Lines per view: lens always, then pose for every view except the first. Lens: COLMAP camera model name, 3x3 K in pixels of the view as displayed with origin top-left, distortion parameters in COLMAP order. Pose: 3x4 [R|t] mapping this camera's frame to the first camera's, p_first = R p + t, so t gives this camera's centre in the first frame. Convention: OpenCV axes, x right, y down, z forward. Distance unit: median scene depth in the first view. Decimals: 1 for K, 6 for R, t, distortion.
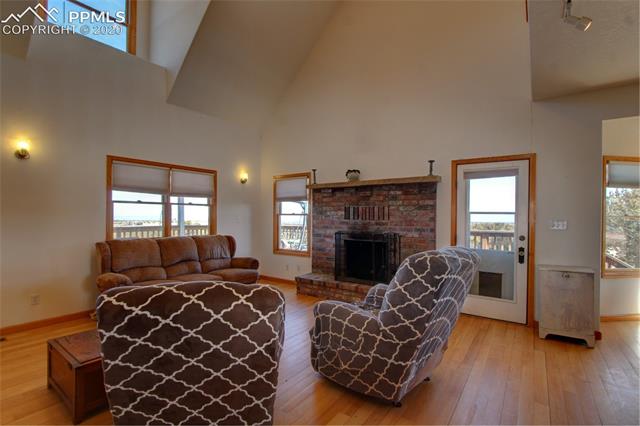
lens RADIAL K [[298.9, 0, 319.4], [0, 298.9, 215.4], [0, 0, 1]] dist [-0.014718, -0.000517]
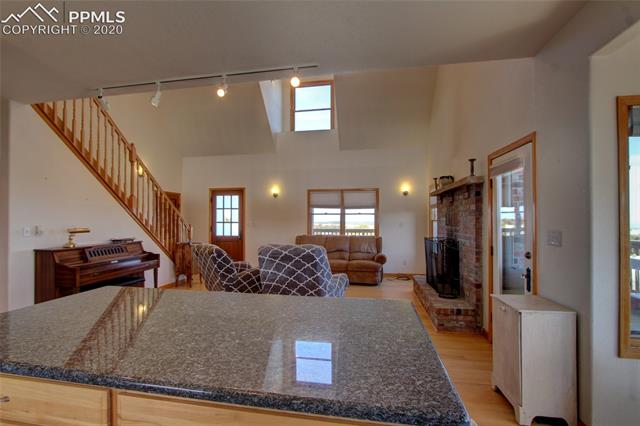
lens RADIAL K [[298.9, 0, 317.2], [0, 298.9, 218.0], [0, 0, 1]] dist [-0.014718, -0.000517]
pose [[0.439962, -0.009528, -0.897966, 0.859380], [0.001027, 0.999948, -0.010108, -0.004292], [0.898016, 0.003525, 0.439949, 0.193309]]
